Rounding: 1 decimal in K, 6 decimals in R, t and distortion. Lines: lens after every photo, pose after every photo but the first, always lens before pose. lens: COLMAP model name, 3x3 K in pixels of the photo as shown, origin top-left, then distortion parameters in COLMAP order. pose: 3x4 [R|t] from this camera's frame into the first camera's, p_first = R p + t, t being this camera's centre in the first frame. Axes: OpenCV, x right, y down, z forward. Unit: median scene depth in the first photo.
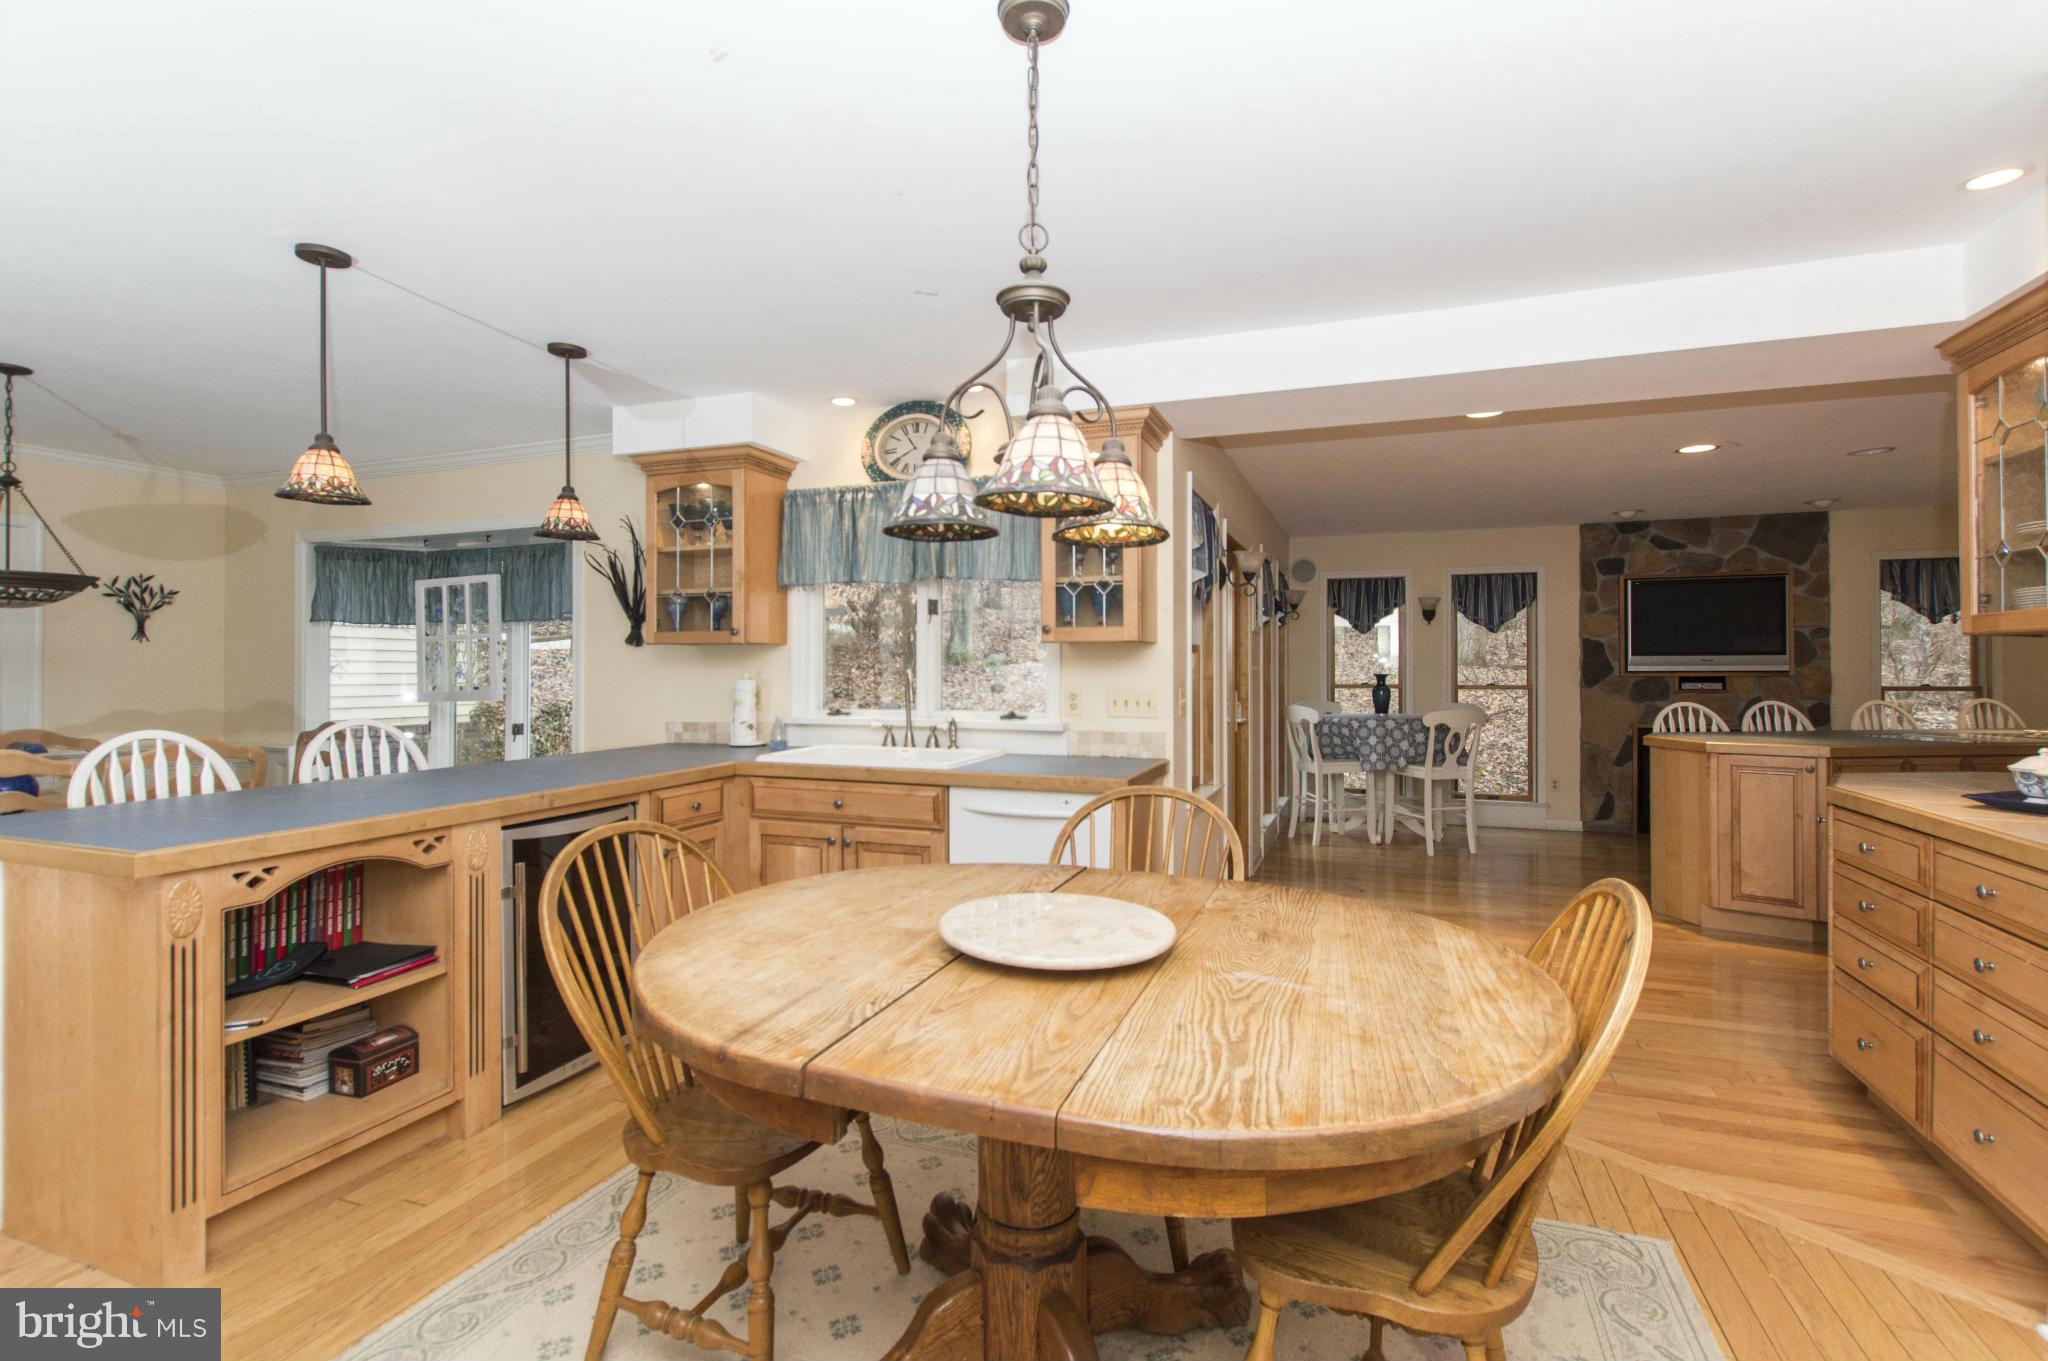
lens RADIAL K [[940.8, 0, 1031.0], [0, 940.8, 660.2], [0, 0, 1]] dist [-0.000980, -0.000163]
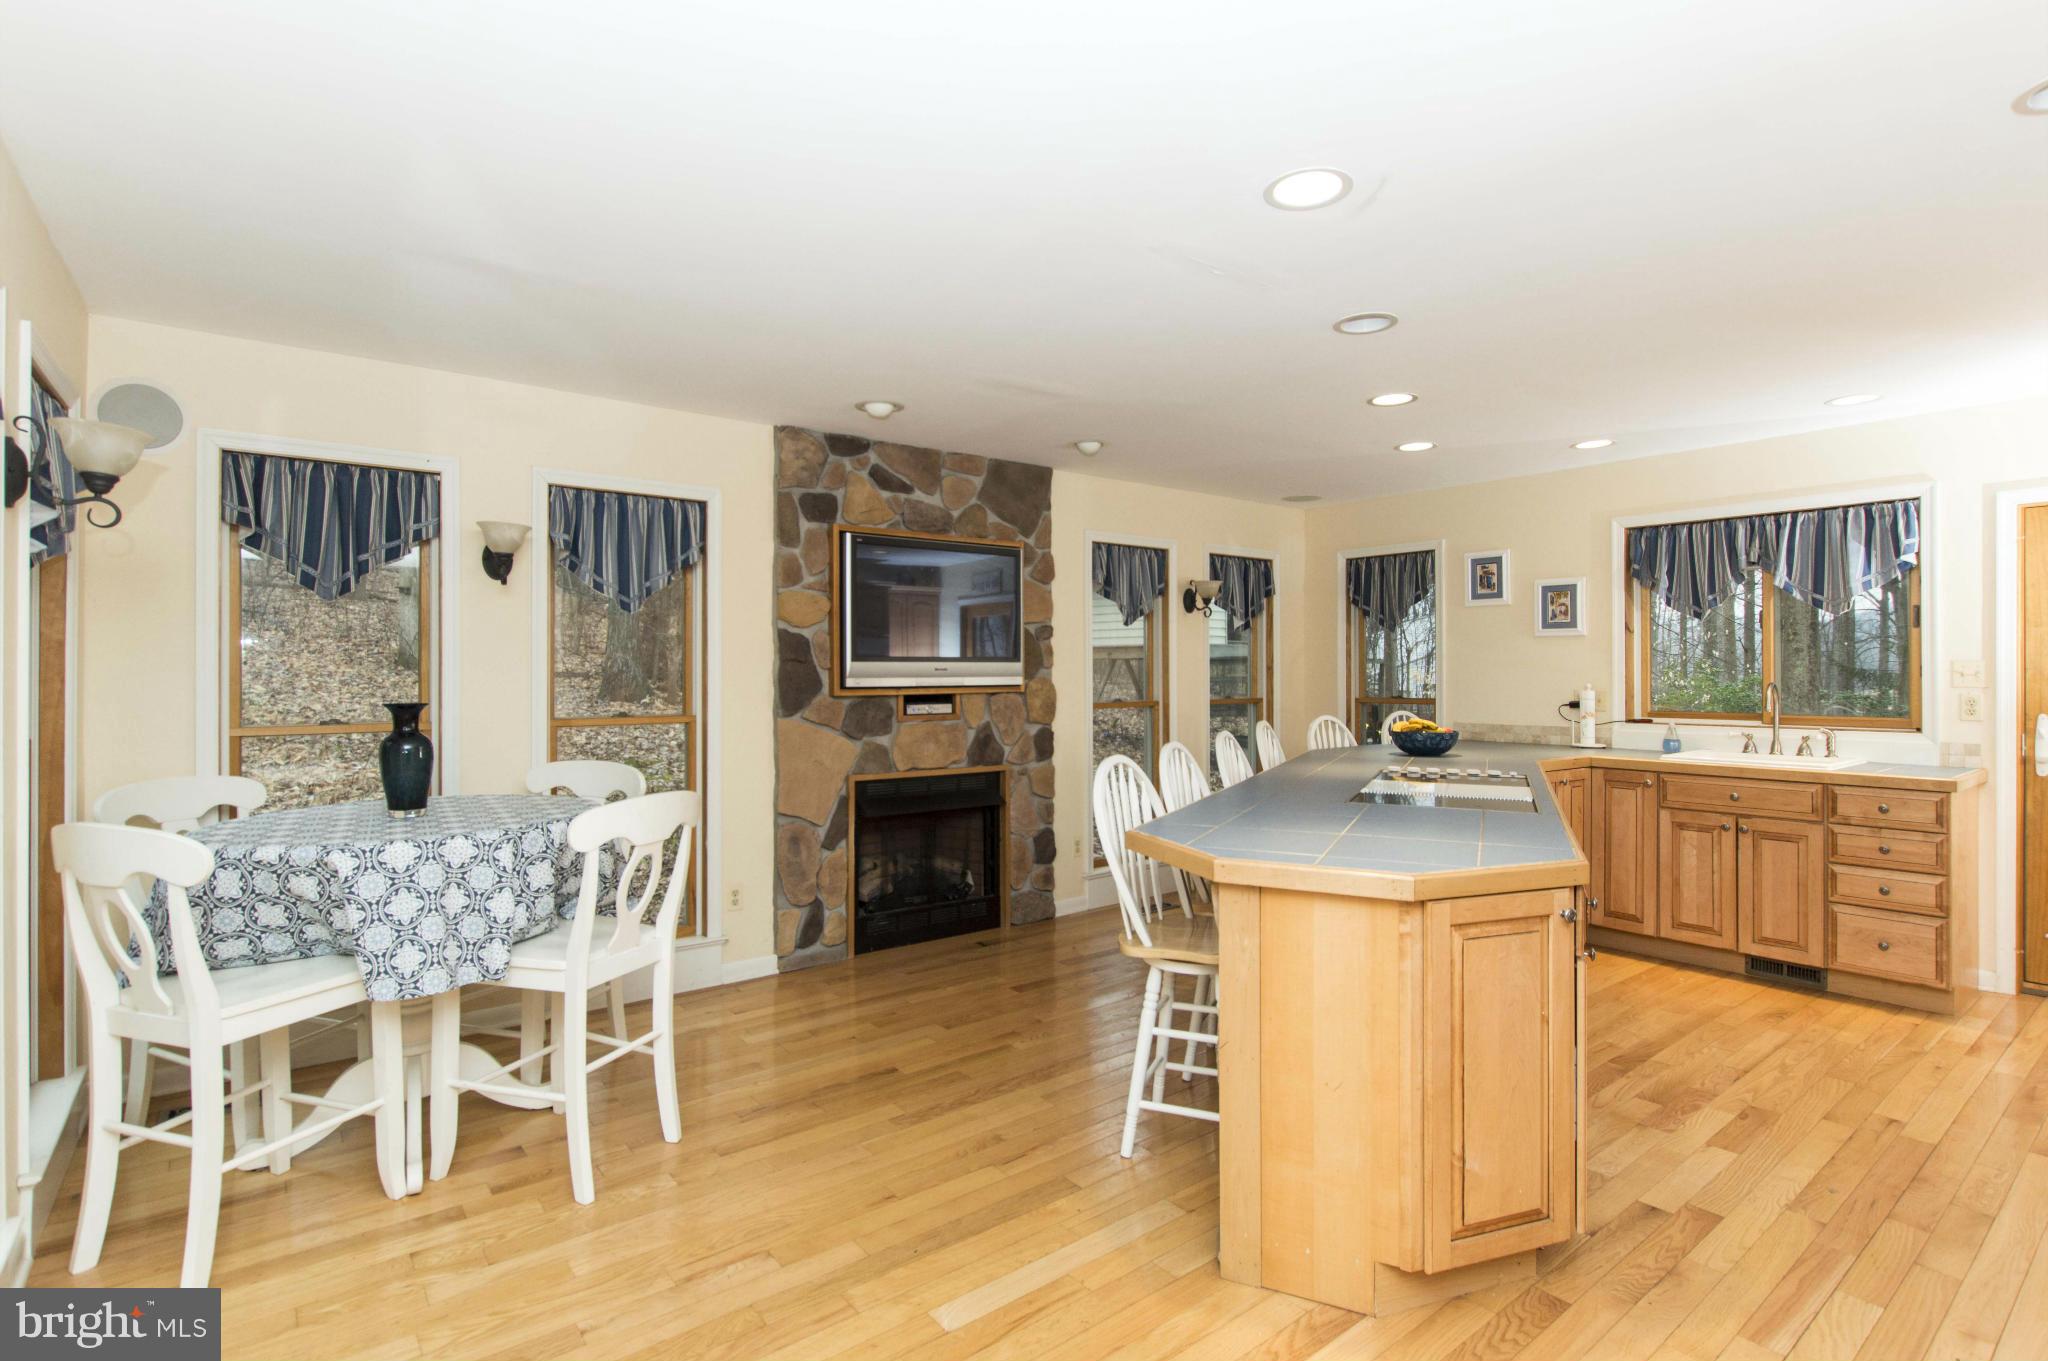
lens RADIAL K [[992.0, 0, 1019.3], [0, 992.0, 670.7], [0, 0, 1]] dist [-0.001157, -0.001427]
pose [[0.528756, 0.002552, 0.848770, 0.174177], [-0.007317, 0.999972, 0.001551, -0.000617], [-0.848742, -0.007030, 0.528760, 0.610072]]
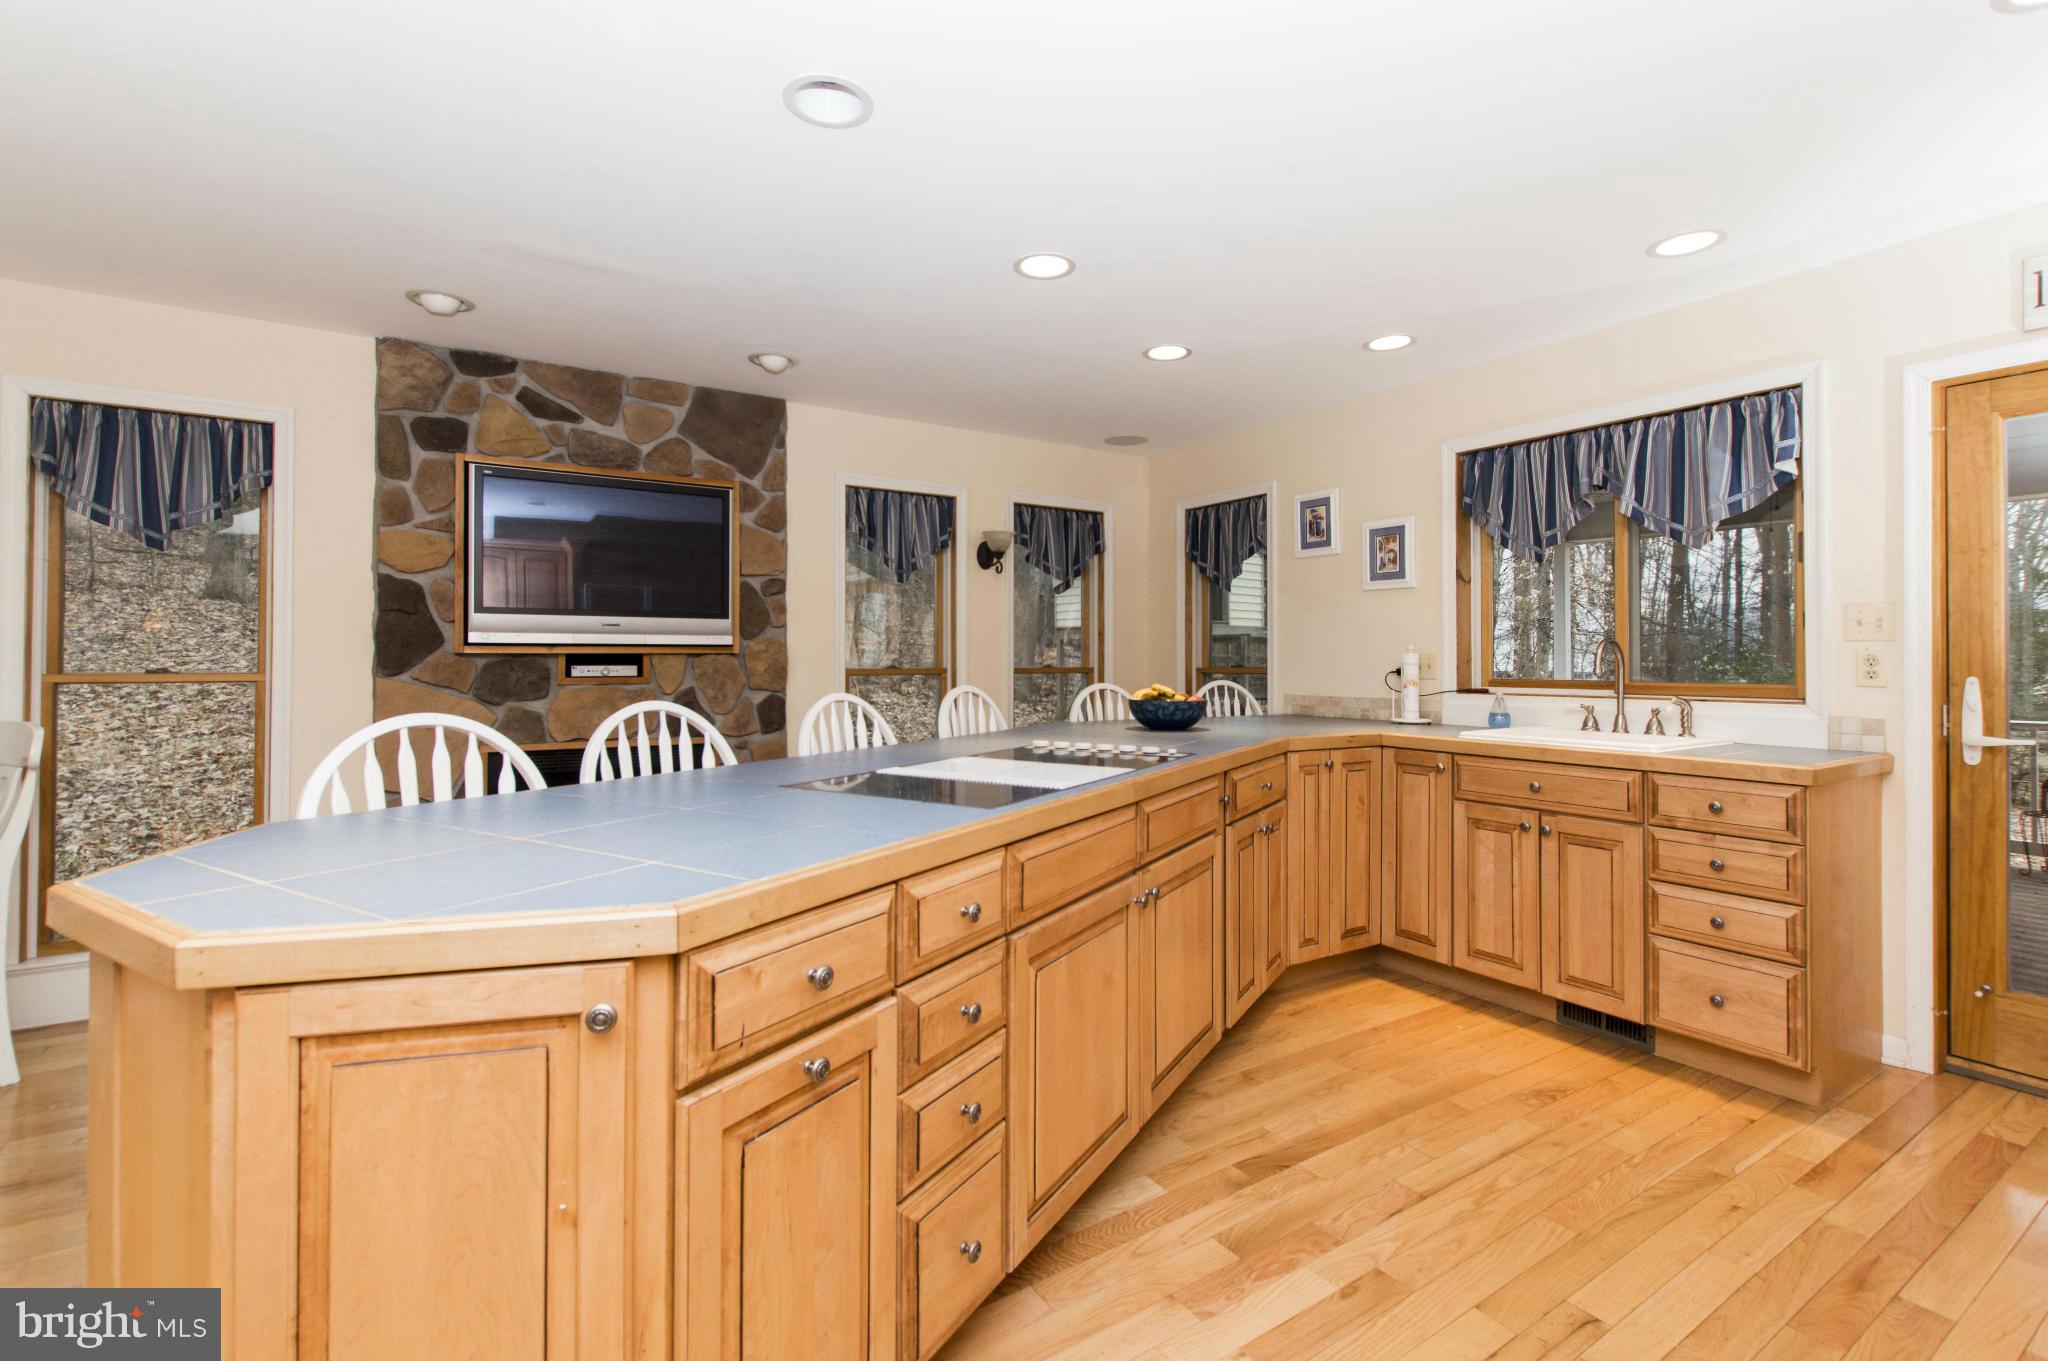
lens RADIAL K [[916.1, 0, 1014.5], [0, 916.1, 651.8], [0, 0, 1]] dist [0.002639, 0.000362]
pose [[0.605342, 0.009836, 0.795905, 0.443022], [-0.009575, 0.999941, -0.005074, 0.016833], [-0.795908, -0.004549, 0.605400, 0.492086]]
